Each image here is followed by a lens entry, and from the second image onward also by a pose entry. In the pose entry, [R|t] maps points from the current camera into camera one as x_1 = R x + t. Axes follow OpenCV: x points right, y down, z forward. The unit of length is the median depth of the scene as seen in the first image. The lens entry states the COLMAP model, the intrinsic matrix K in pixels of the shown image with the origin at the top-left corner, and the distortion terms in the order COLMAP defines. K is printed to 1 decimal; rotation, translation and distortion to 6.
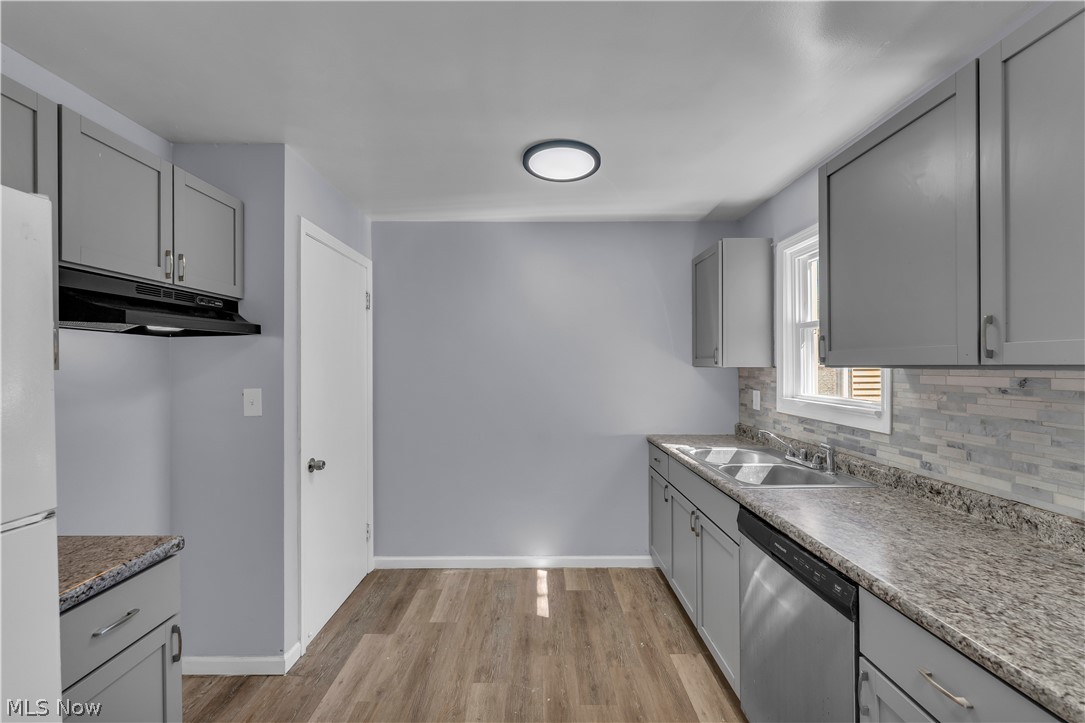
lens RADIAL K [[445.0, 0, 537.9], [0, 445.0, 363.8], [0, 0, 1]] dist [0.001665, -0.000901]
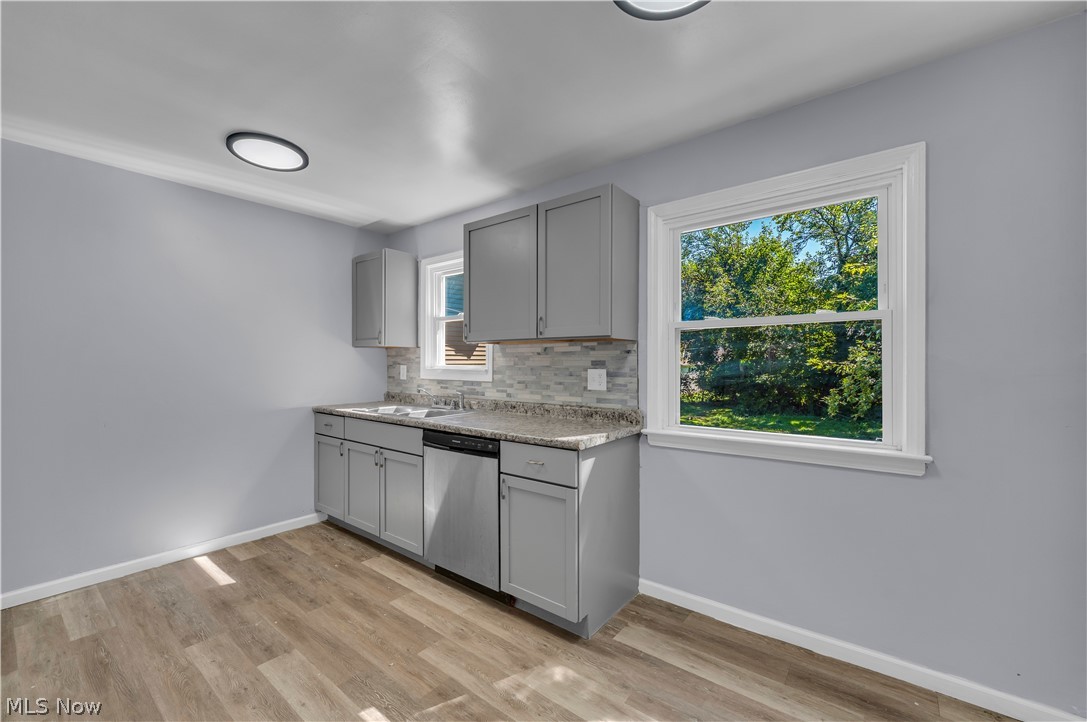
lens RADIAL K [[445.8, 0, 544.8], [0, 445.8, 361.8], [0, 0, 1]] dist [0.001665, -0.000901]
pose [[0.624902, 0.003922, 0.780693, -0.375411], [-0.005982, 0.999982, -0.000235, 0.060158], [-0.780680, -0.004523, 0.624915, -0.225823]]
